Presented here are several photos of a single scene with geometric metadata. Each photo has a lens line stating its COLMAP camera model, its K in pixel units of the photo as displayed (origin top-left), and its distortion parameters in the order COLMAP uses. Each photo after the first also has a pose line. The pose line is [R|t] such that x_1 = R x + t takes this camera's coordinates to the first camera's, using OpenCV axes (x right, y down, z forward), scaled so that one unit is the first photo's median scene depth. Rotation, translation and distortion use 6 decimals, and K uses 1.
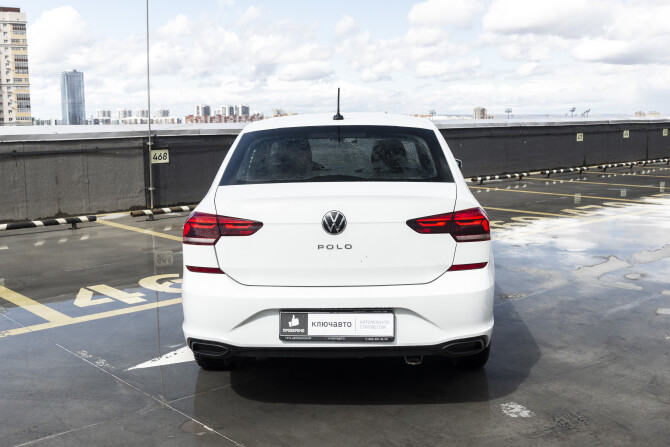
lens RADIAL K [[763.2, 0, 335.0], [0, 763.2, 223.5], [0, 0, 1]] dist [-0.015031, -0.004451]
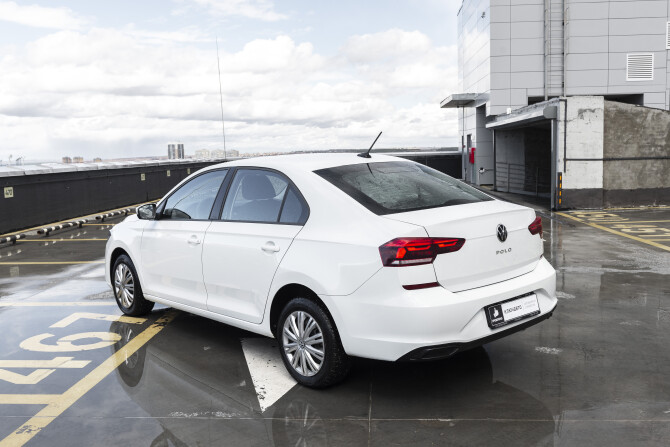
lens RADIAL K [[647.4, 0, 335.0], [0, 647.4, 223.5], [0, 0, 1]] dist [-0.005732, -0.002049]
pose [[0.711935, -0.084795, 0.697107, -0.380079], [0.115096, 0.993349, 0.003285, -0.020845], [-0.692749, 0.077896, 0.716960, 0.154136]]
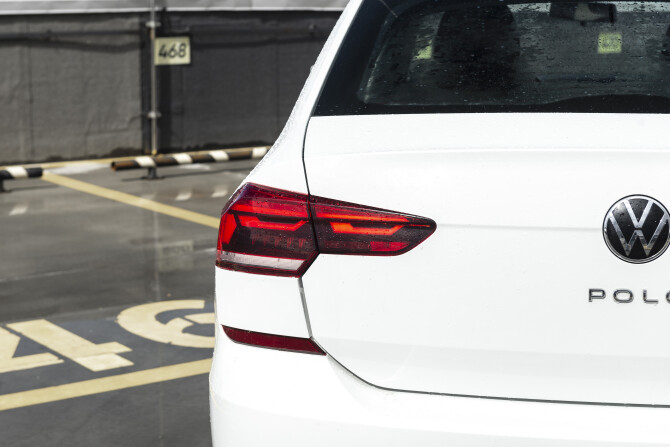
lens RADIAL K [[1380.1, 0, 335.0], [0, 1380.1, 223.5], [0, 0, 1]] dist [-0.028979, -0.122268]
pose [[0.993708, 0.032362, -0.107227, -0.028081], [-0.029175, 0.999088, 0.031162, -0.007444], [0.108138, -0.027837, 0.993746, 0.134757]]
